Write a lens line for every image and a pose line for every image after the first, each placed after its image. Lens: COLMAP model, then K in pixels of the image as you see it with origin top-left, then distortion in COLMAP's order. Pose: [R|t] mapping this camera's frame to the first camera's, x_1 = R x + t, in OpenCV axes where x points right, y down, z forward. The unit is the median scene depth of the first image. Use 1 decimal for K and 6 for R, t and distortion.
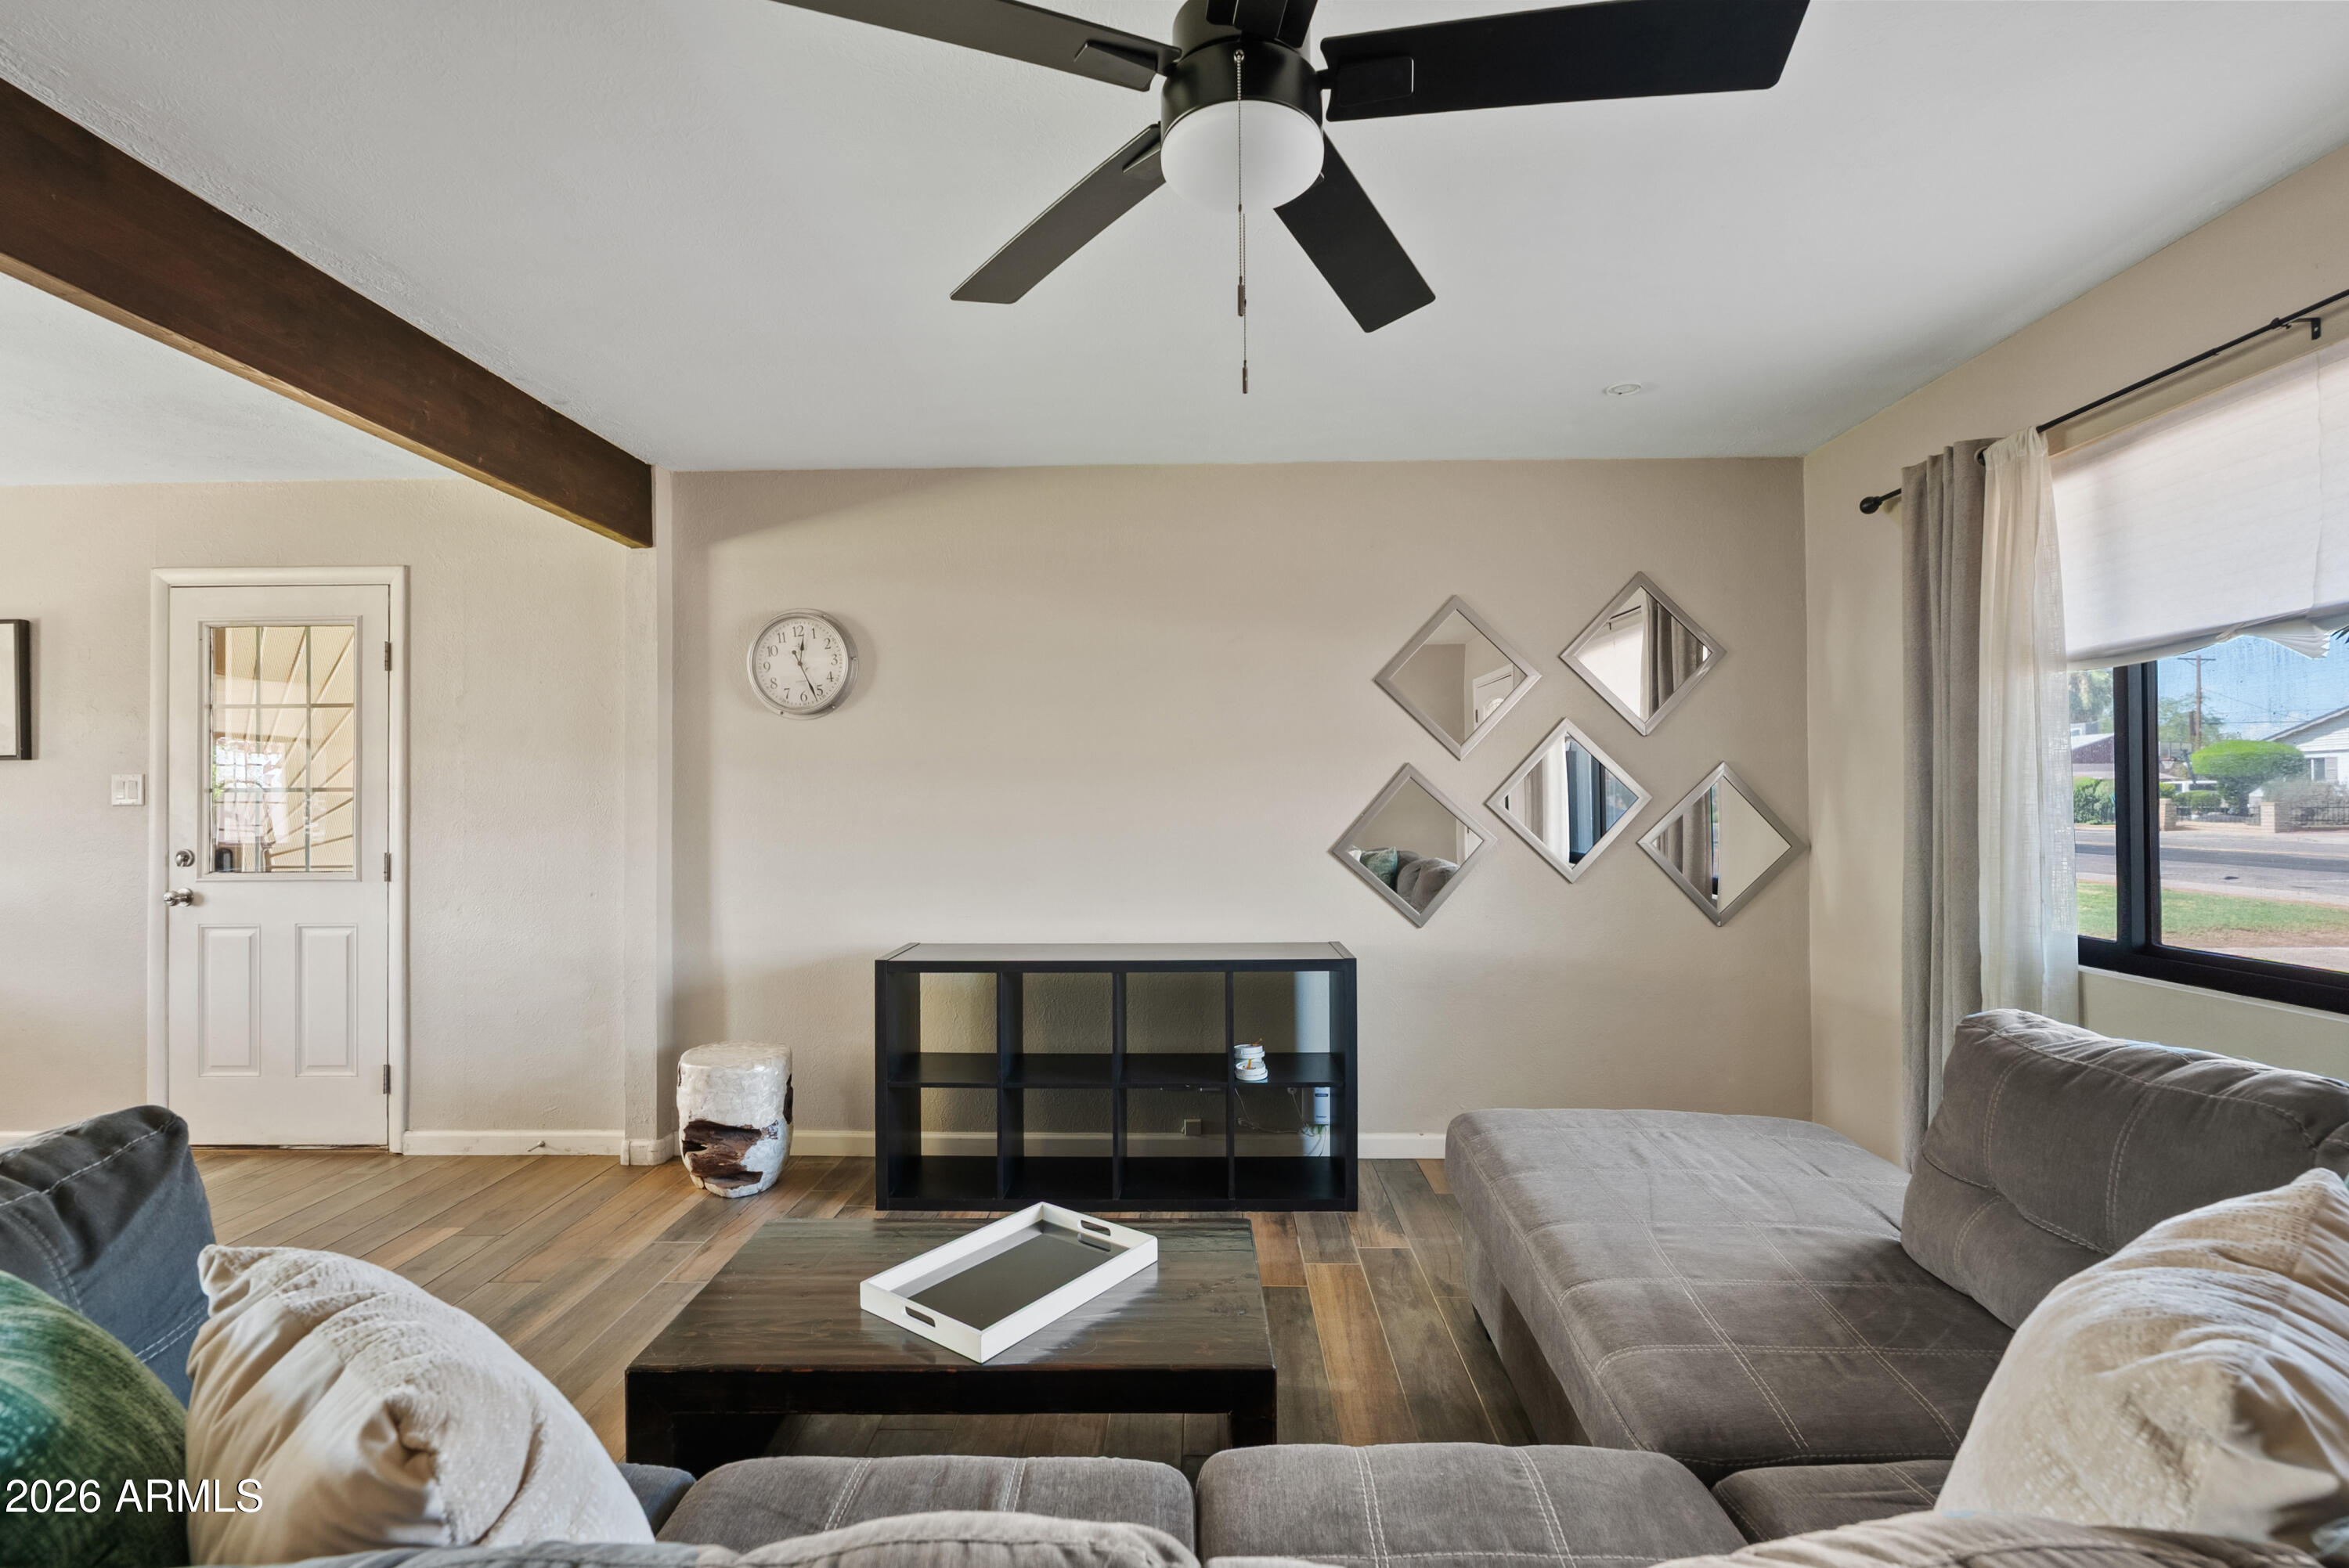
lens RADIAL K [[1061.5, 0, 1171.8], [0, 1061.5, 799.6], [0, 0, 1]] dist [-0.011672, 0.004952]
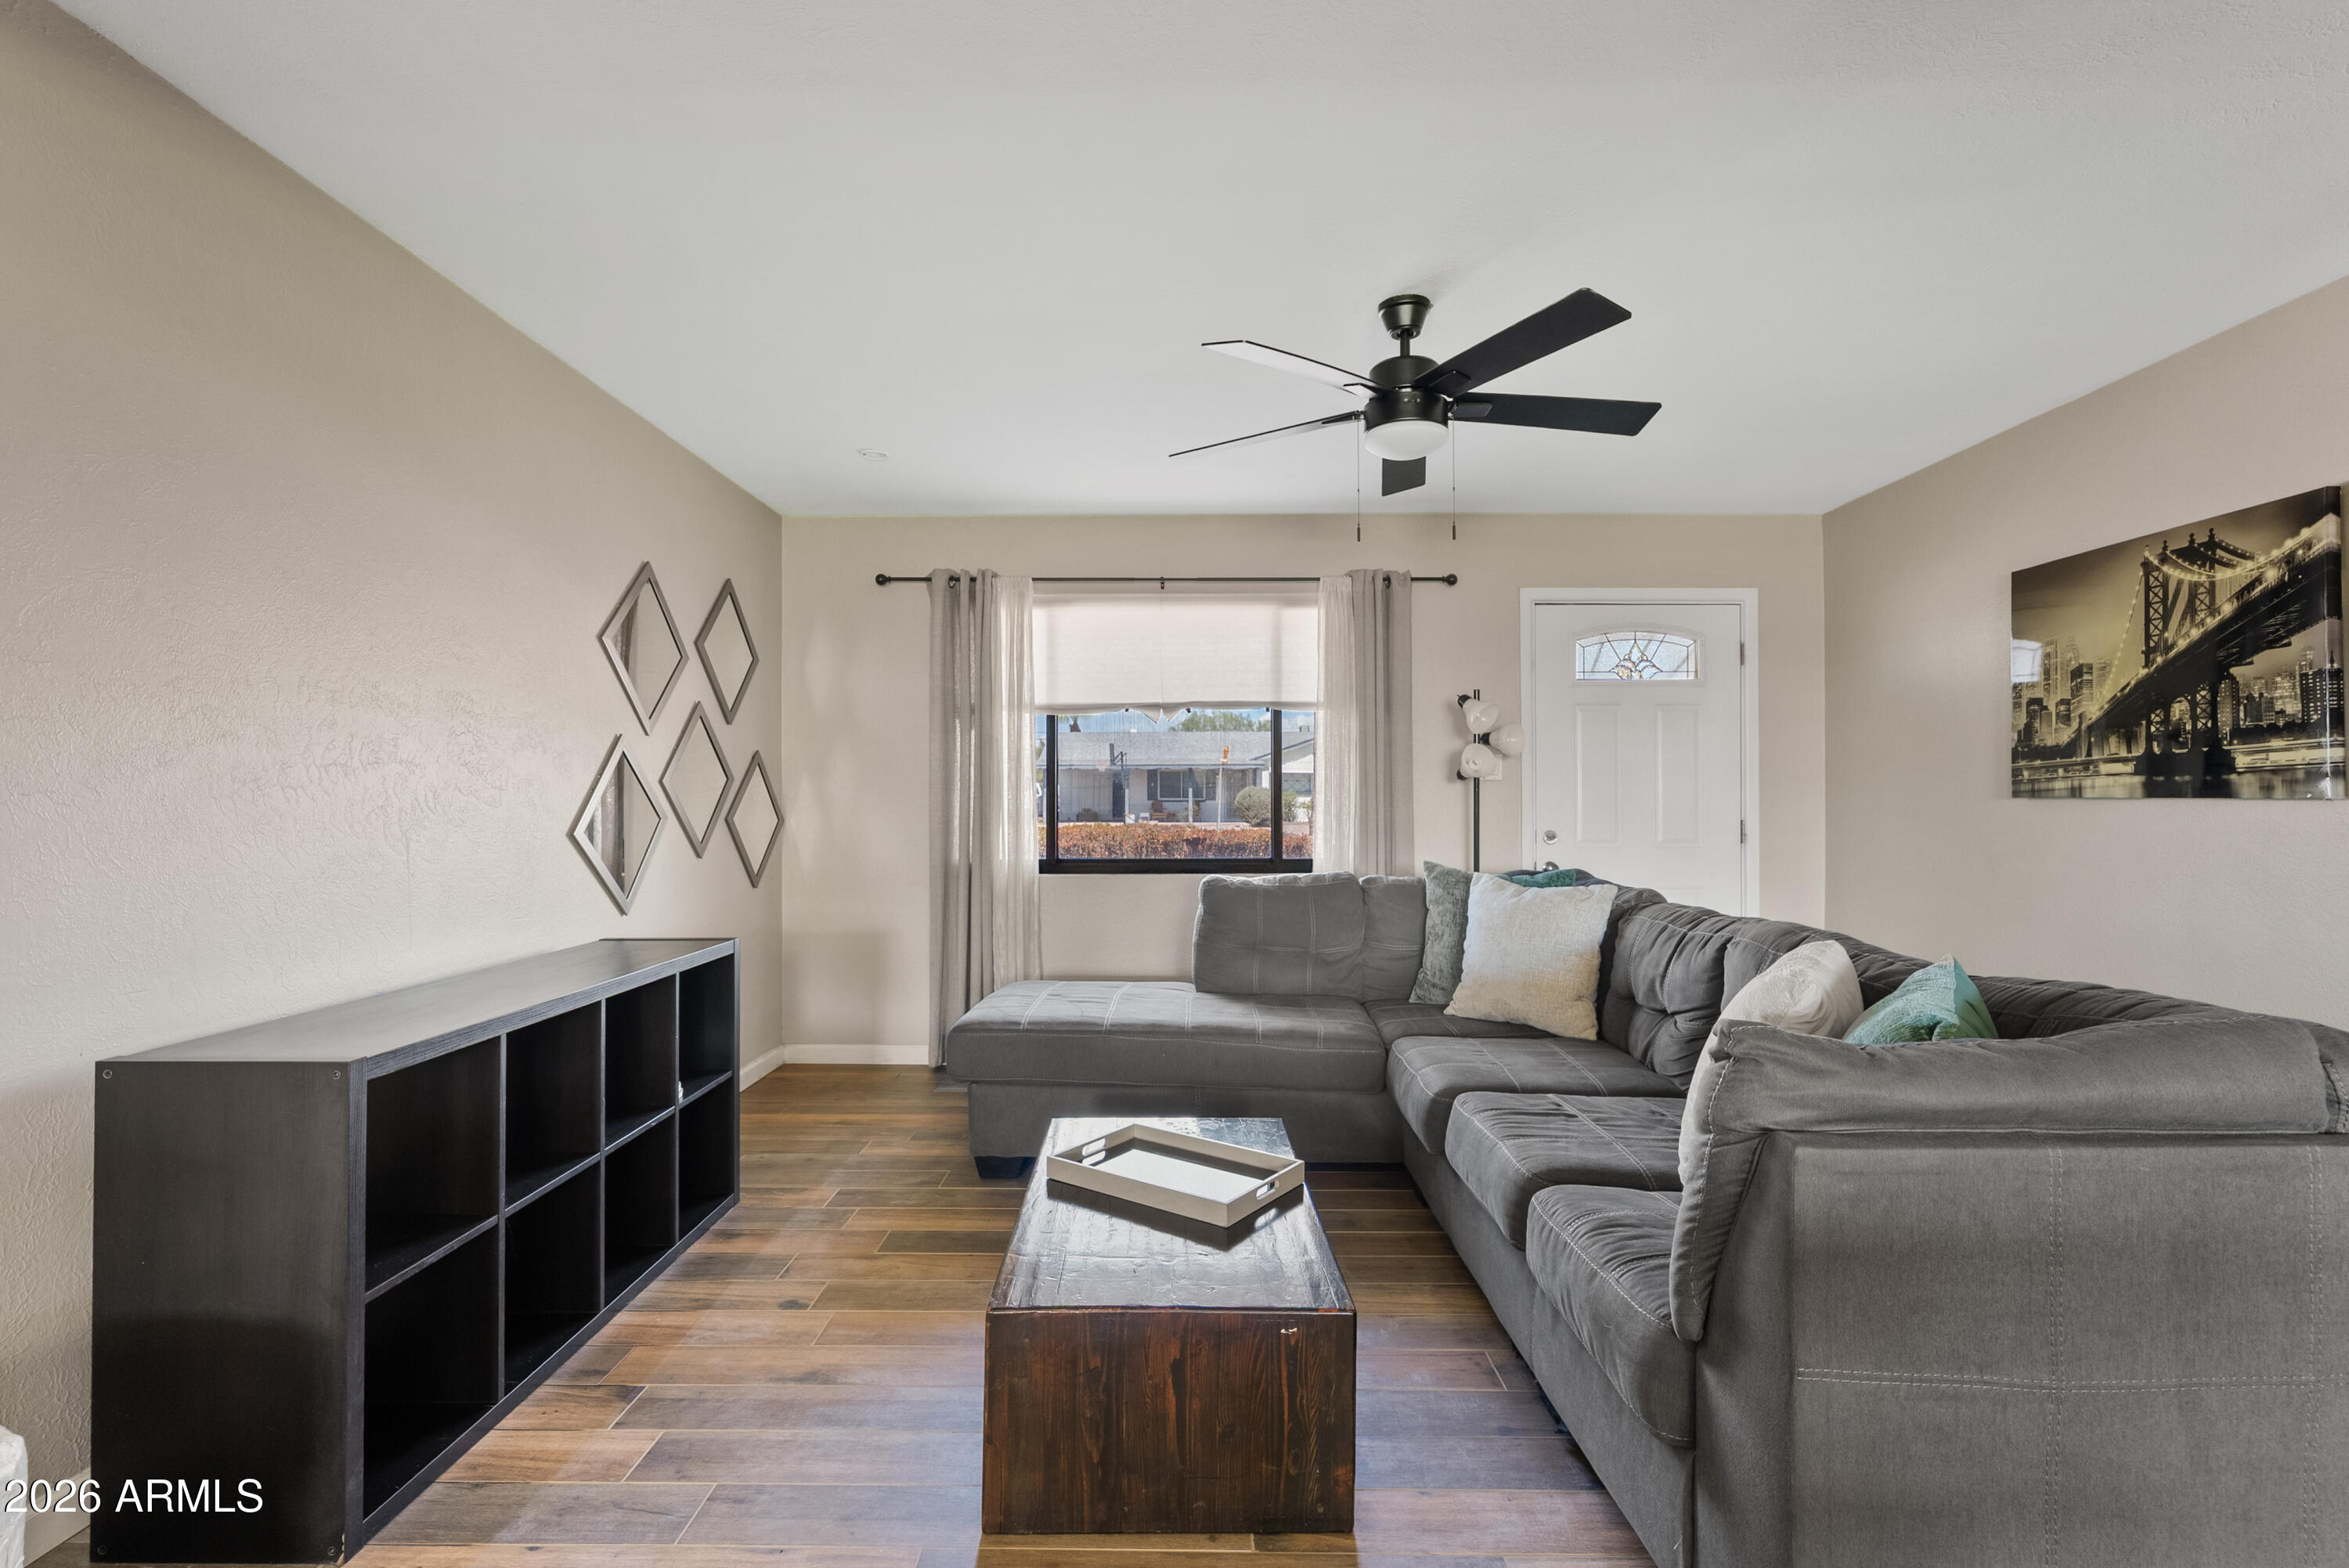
lens RADIAL K [[1064.0, 0, 1176.0], [0, 1064.0, 784.7], [0, 0, 1]] dist [-0.012582, 0.005567]
pose [[-0.015160, 0.021018, 0.999664, -0.750958], [-0.000776, 0.999779, -0.021032, 0.030111], [-0.999885, -0.001094, -0.015140, 0.583535]]
